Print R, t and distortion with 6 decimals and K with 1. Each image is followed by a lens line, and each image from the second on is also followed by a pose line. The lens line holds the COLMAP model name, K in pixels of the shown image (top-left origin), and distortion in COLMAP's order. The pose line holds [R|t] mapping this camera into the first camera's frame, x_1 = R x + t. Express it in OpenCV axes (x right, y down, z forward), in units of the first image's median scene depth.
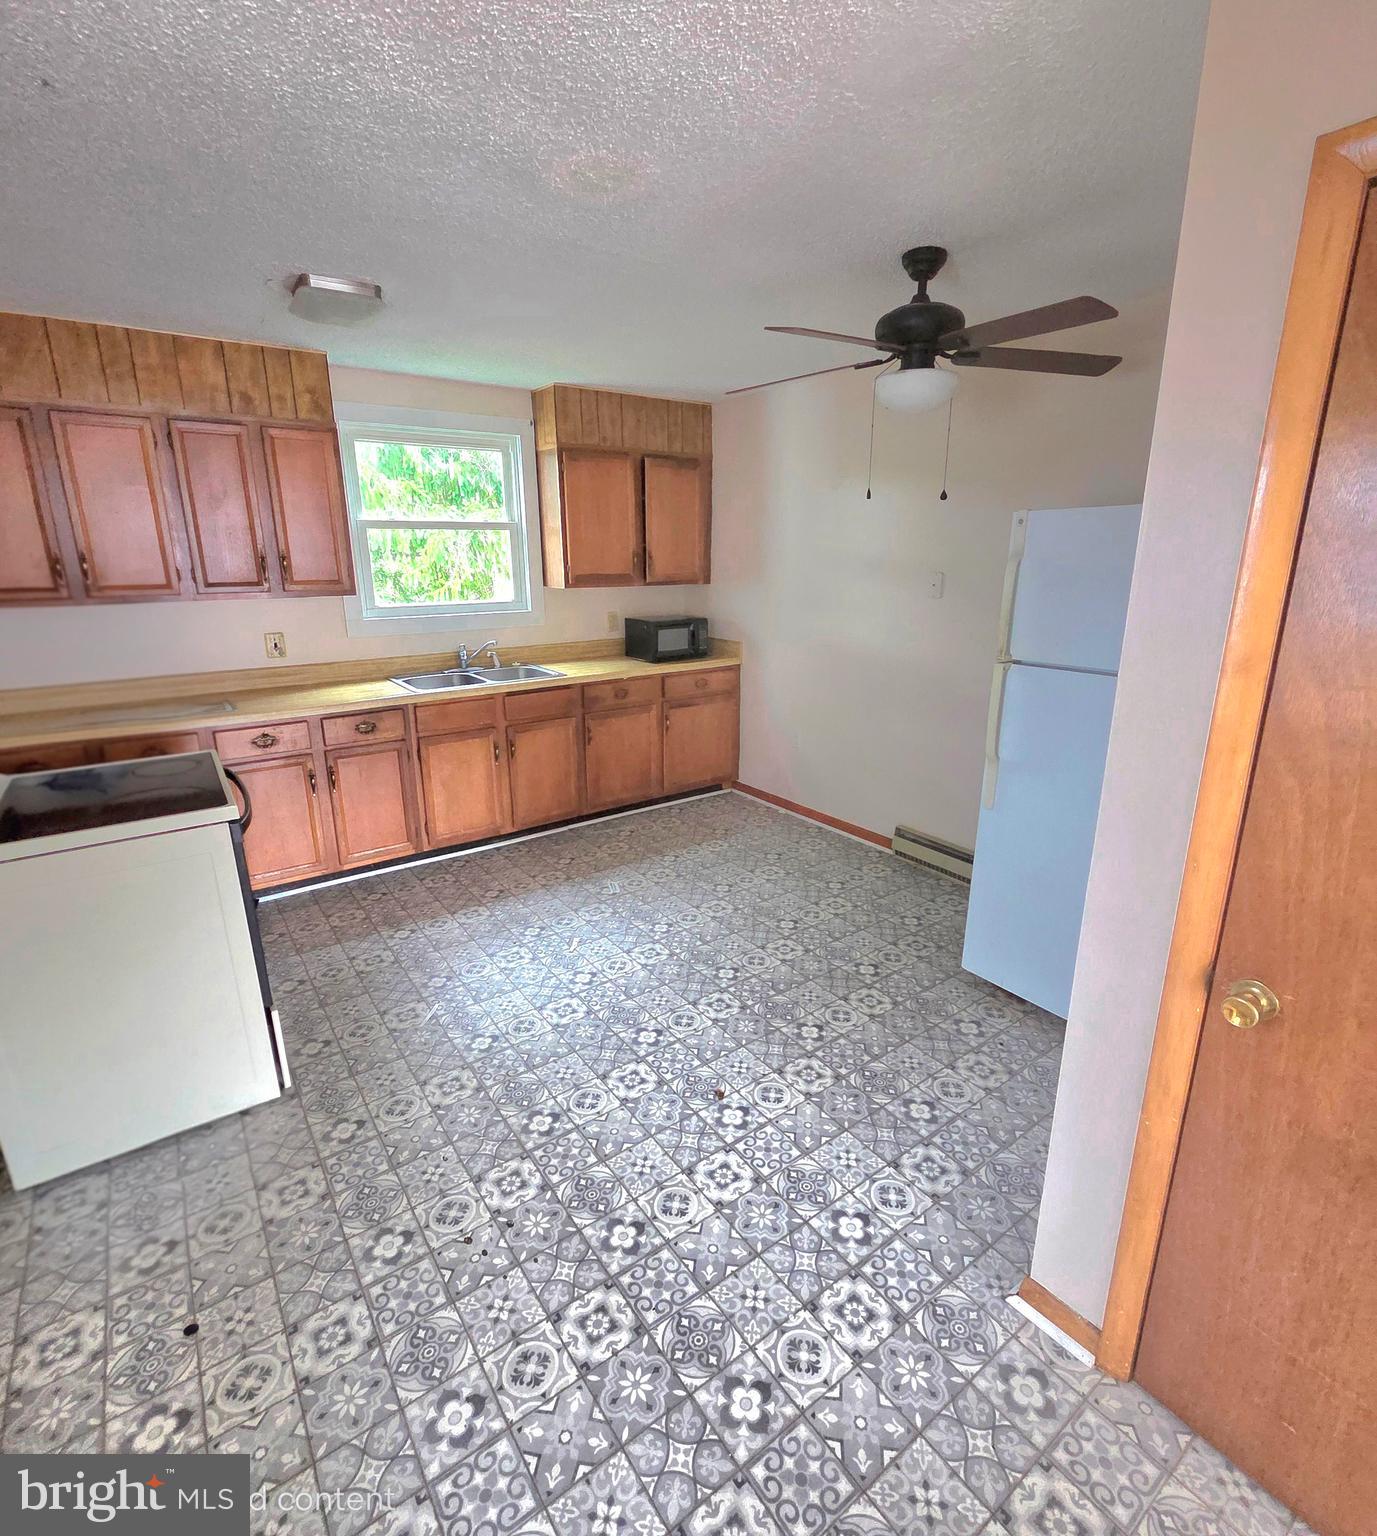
lens RADIAL K [[750.7, 0, 697.3], [0, 750.7, 765.4], [0, 0, 1]] dist [0.002113, -0.002639]
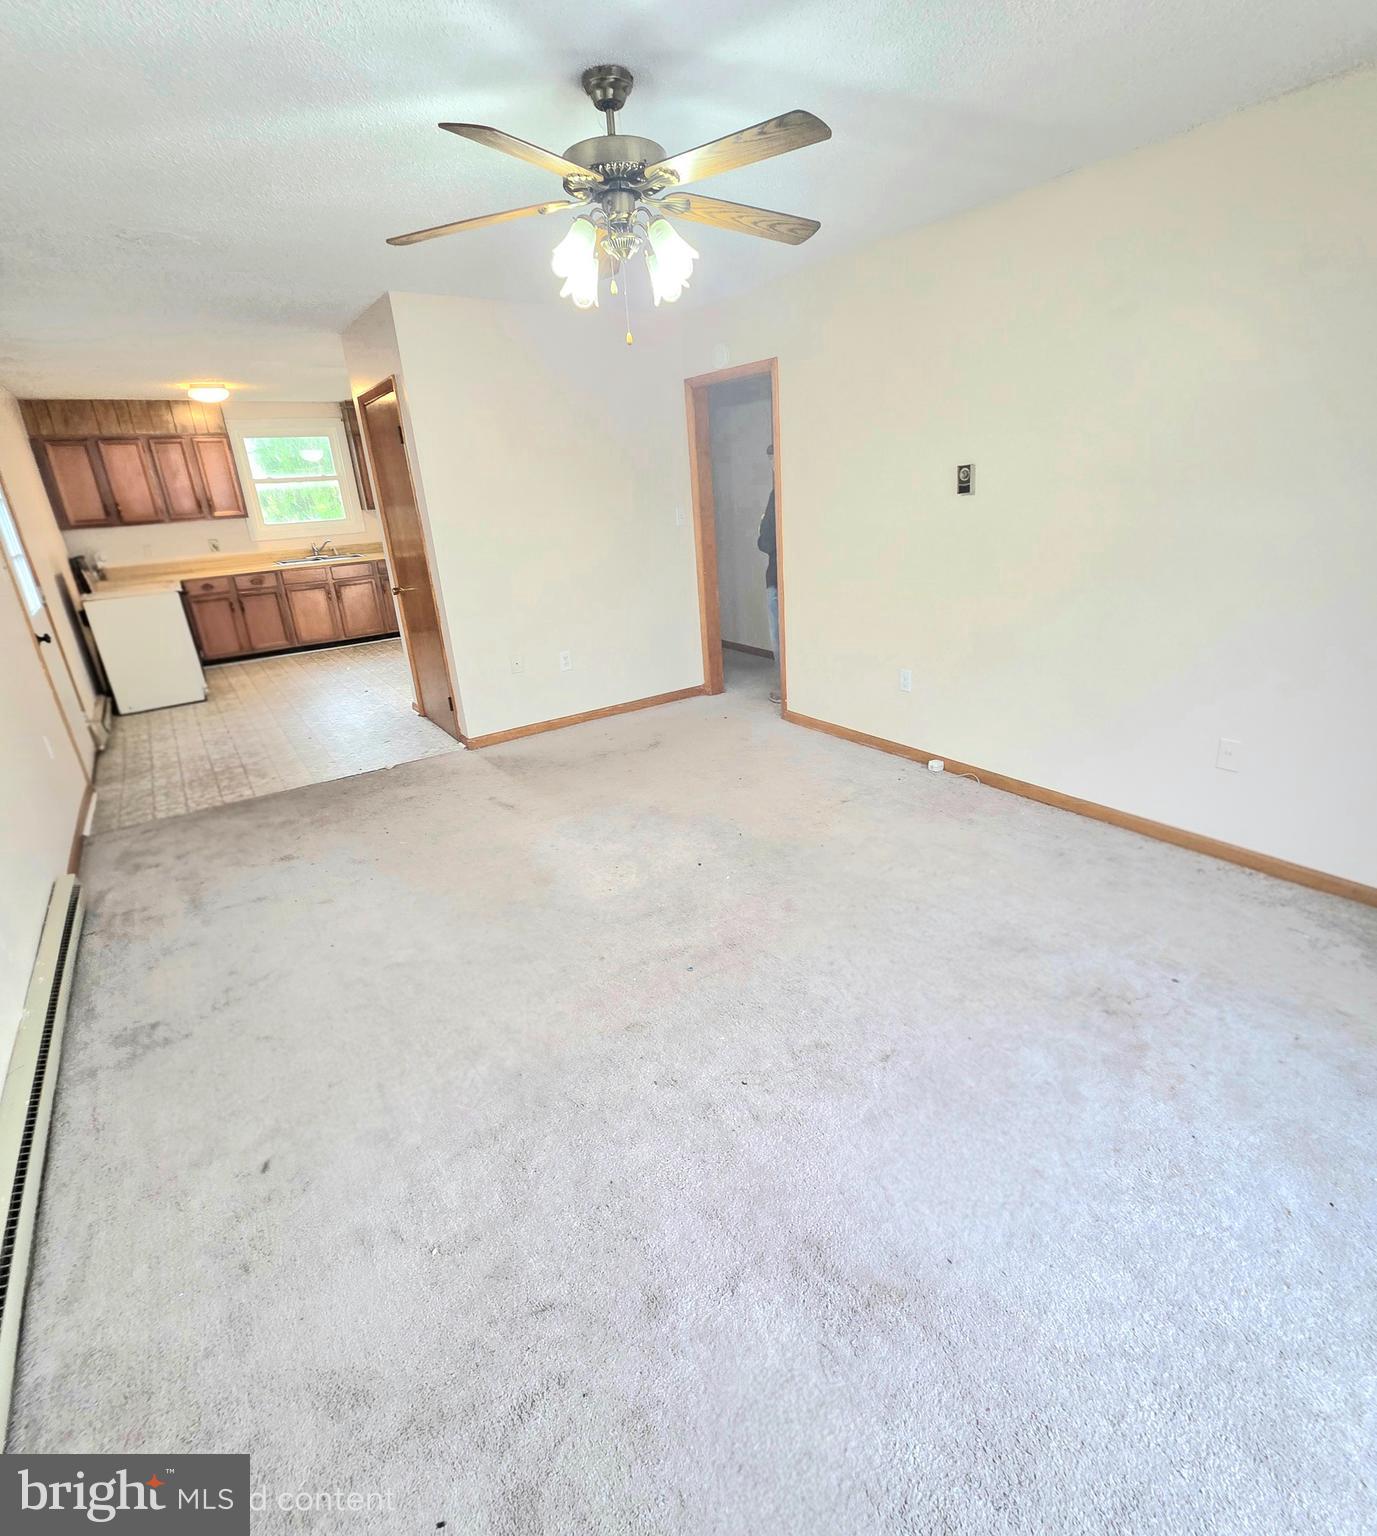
lens RADIAL K [[750.7, 0, 694.7], [0, 750.7, 765.6], [0, 0, 1]] dist [0.002113, -0.002639]
pose [[0.998556, -0.037056, -0.038896, 0.843926], [0.040440, 0.995108, 0.090141, 0.320382], [0.035366, -0.091583, 0.995169, -1.090746]]
